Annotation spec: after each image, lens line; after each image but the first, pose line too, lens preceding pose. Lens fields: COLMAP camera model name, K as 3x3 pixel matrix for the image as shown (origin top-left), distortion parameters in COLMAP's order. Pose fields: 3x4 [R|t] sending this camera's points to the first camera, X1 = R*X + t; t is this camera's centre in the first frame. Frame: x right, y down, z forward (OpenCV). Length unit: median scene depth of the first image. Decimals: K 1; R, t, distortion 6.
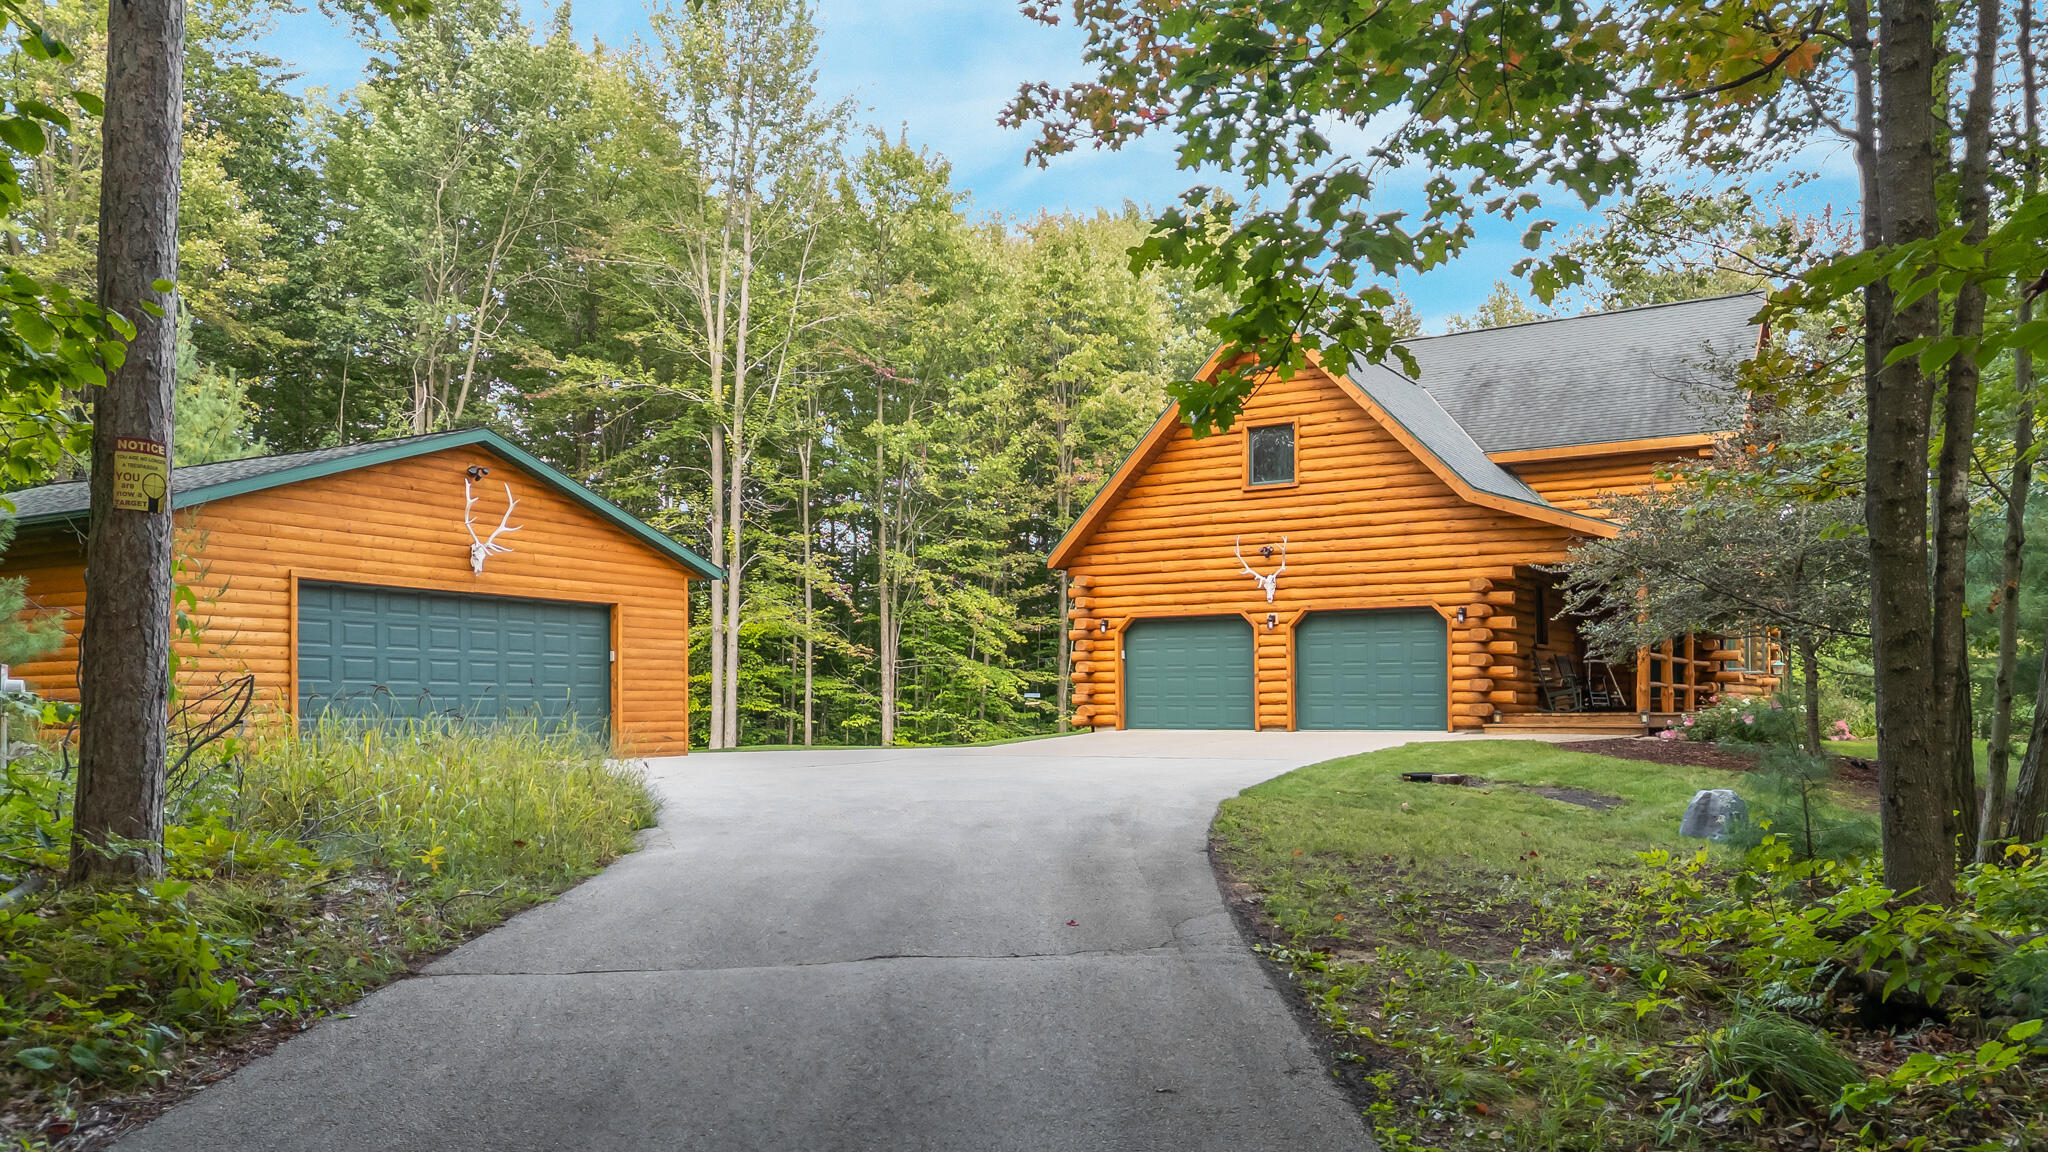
lens RADIAL K [[1507.4, 0, 1020.3], [0, 1507.4, 664.4], [0, 0, 1]] dist [0.074007, -0.080911]
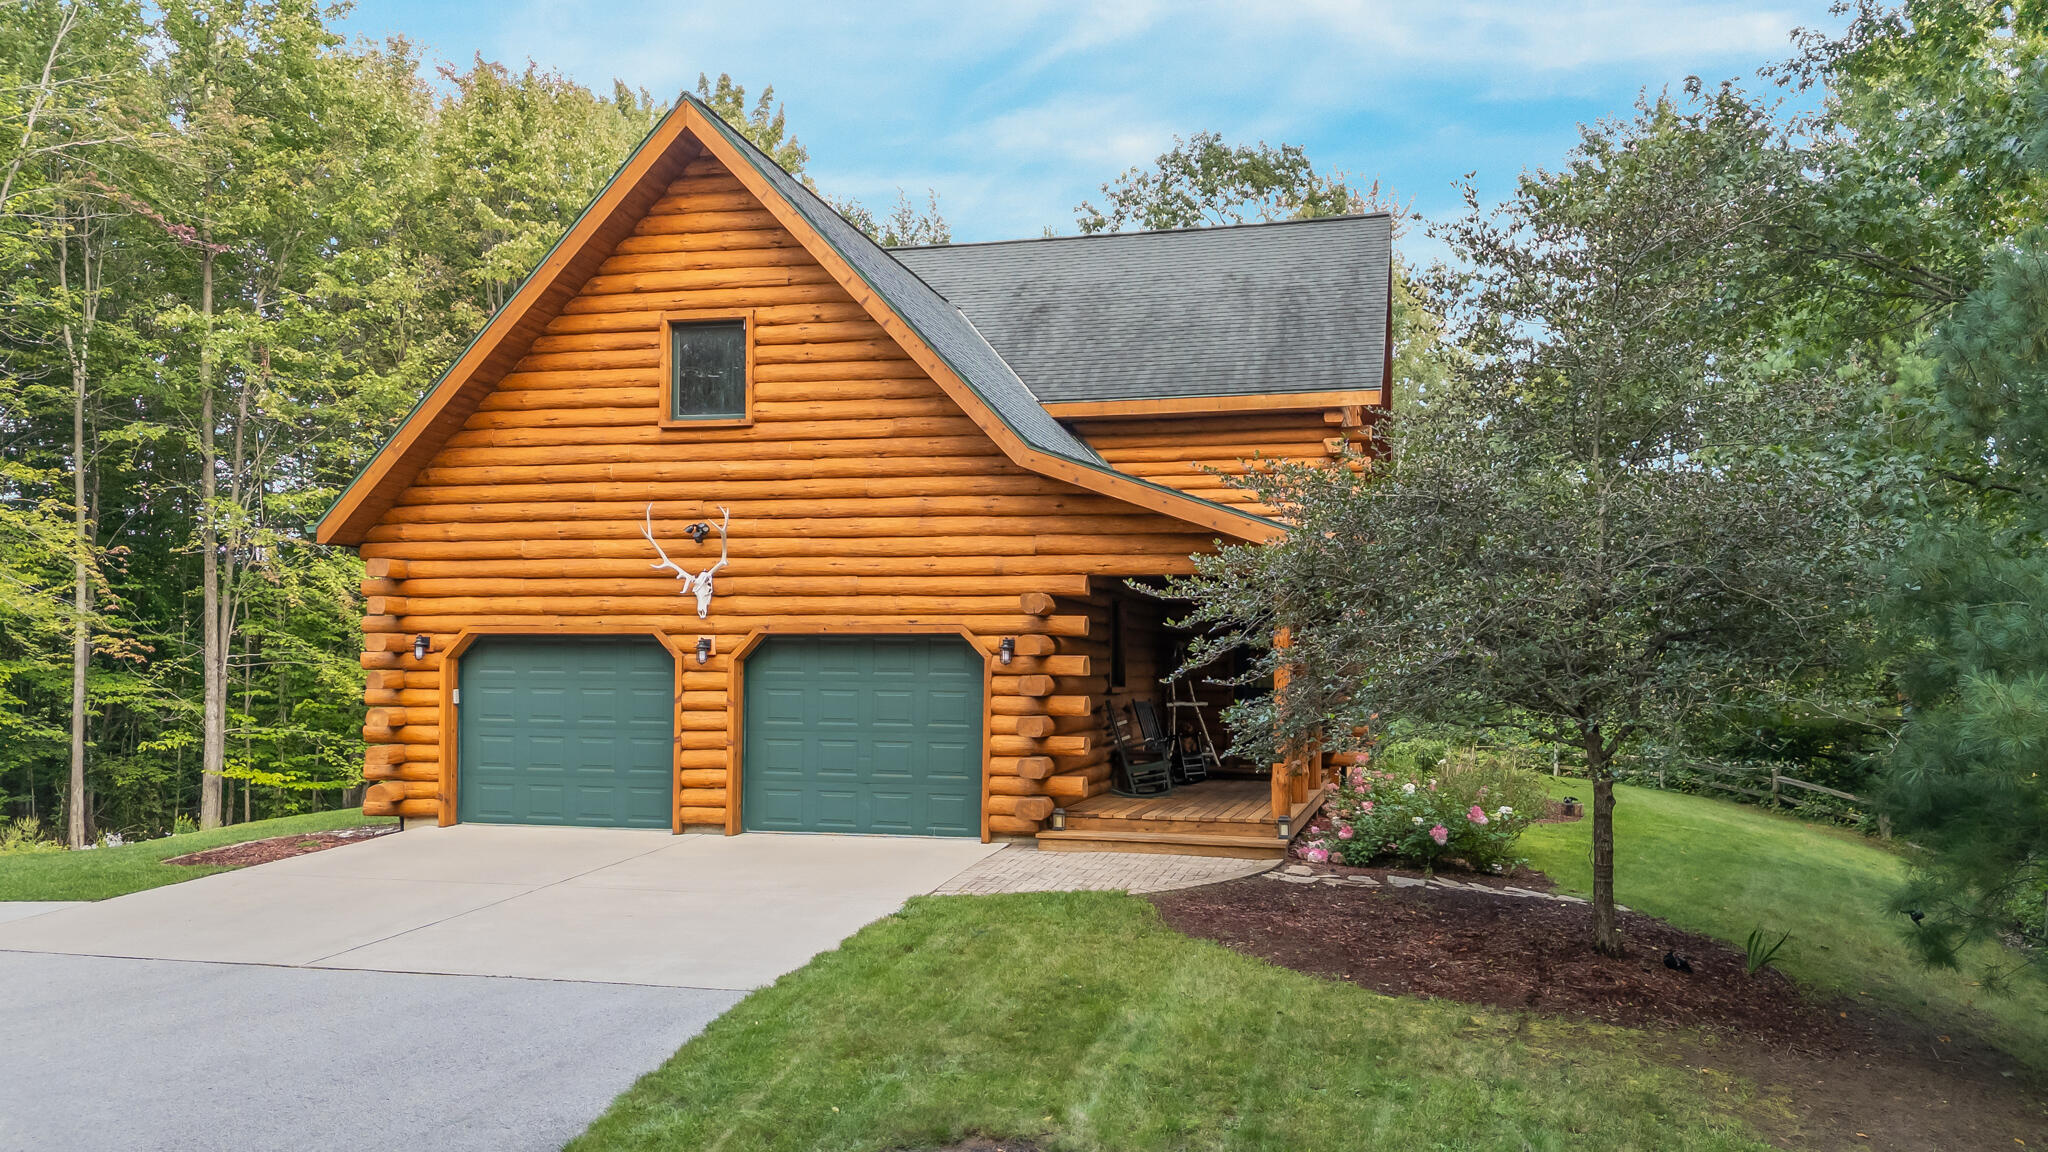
lens RADIAL K [[1507.4, 0, 1020.3], [0, 1507.4, 664.4], [0, 0, 1]] dist [0.074007, -0.080911]
pose [[0.955368, 0.014520, 0.295061, 0.088129], [-0.021168, 0.999589, 0.019349, -0.029695], [-0.294659, -0.024732, 0.955282, 0.314727]]
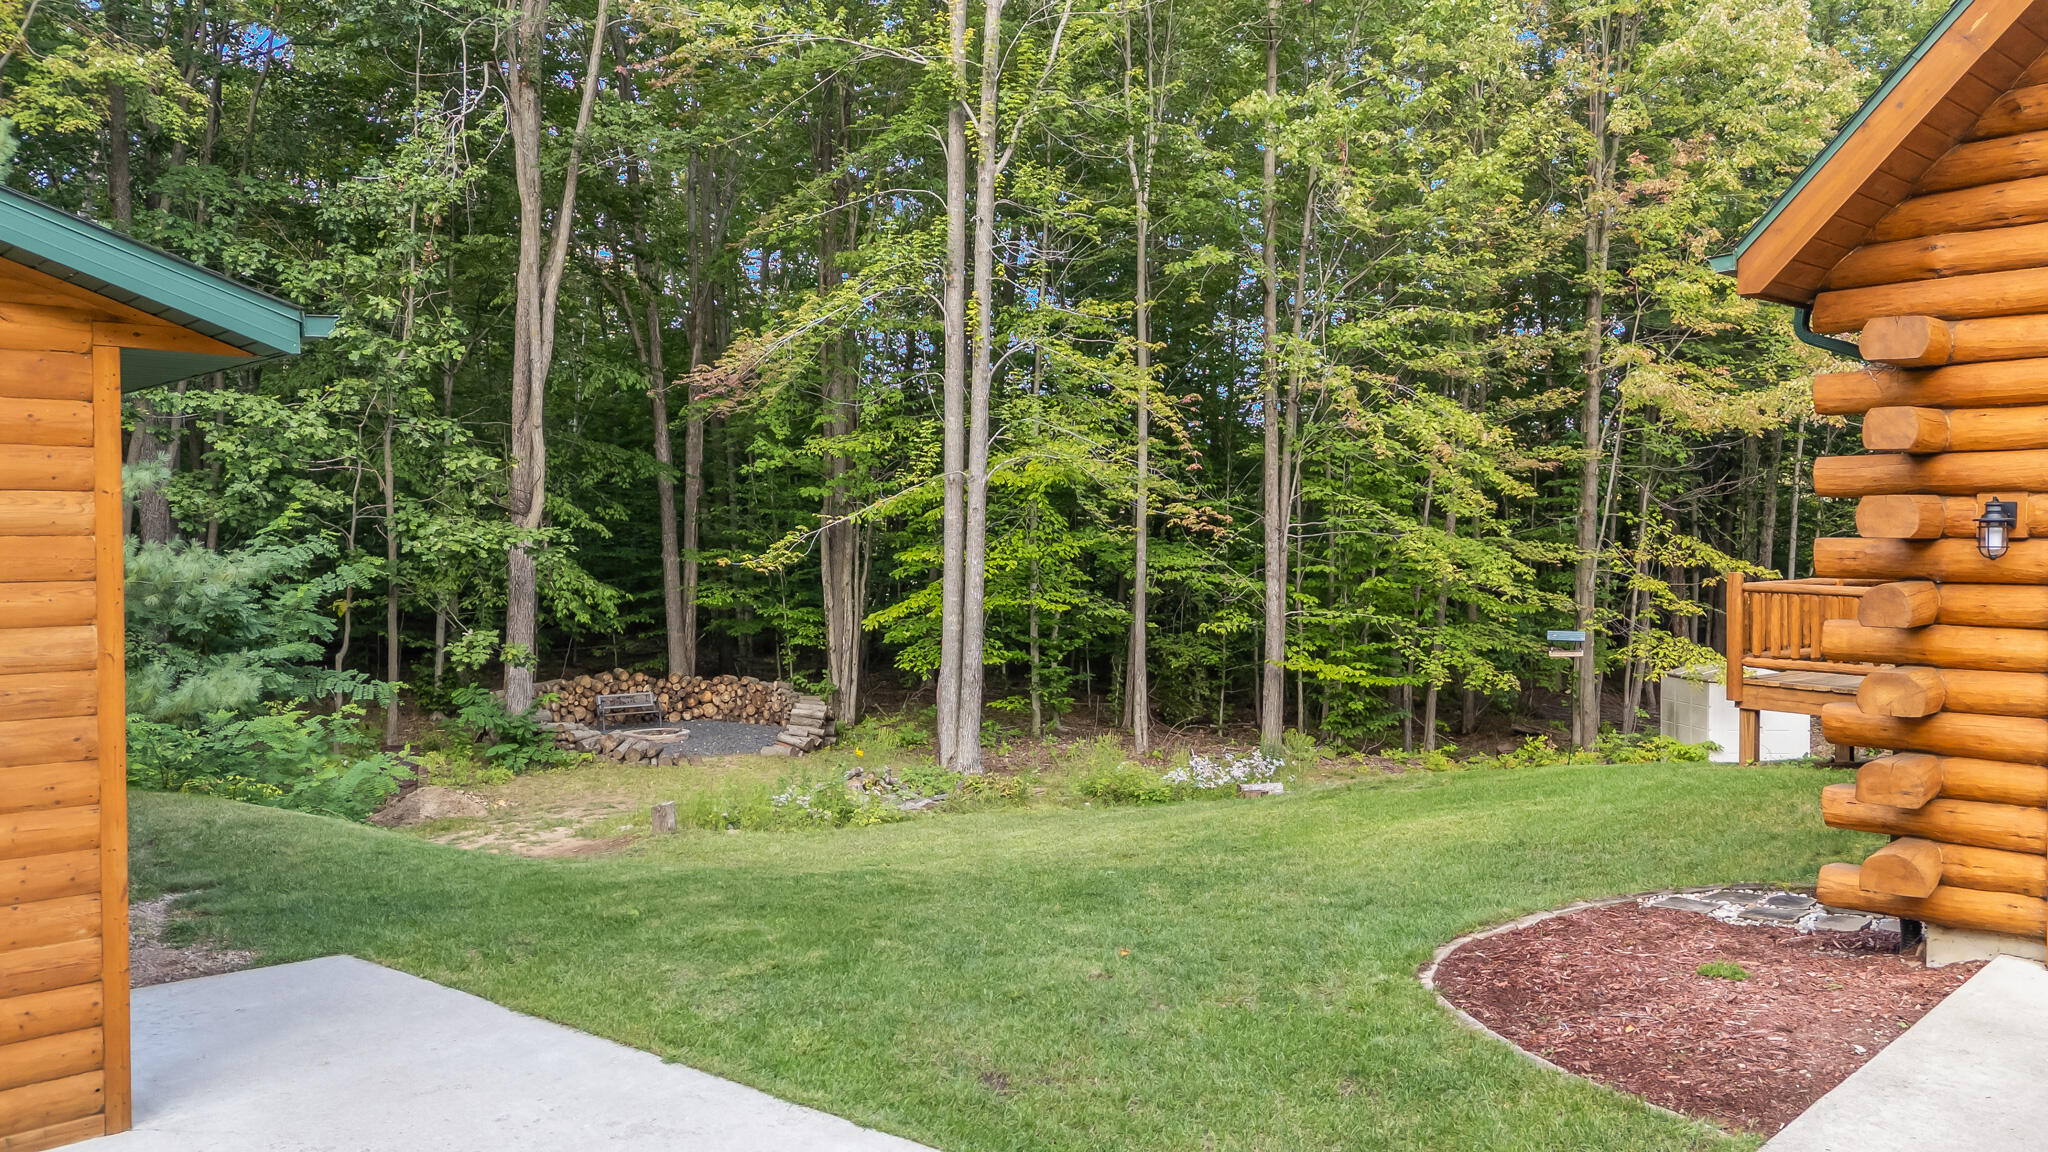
lens RADIAL K [[1474.7, 0, 1024.0], [0, 1474.7, 576.0], [0, 0, 1]] dist [0.095125, -0.098511]
pose [[0.955972, 0.017866, -0.292915, -0.018775], [0.000612, 0.998021, 0.062872, -0.027861], [0.293458, -0.060283, 0.954069, 0.617226]]
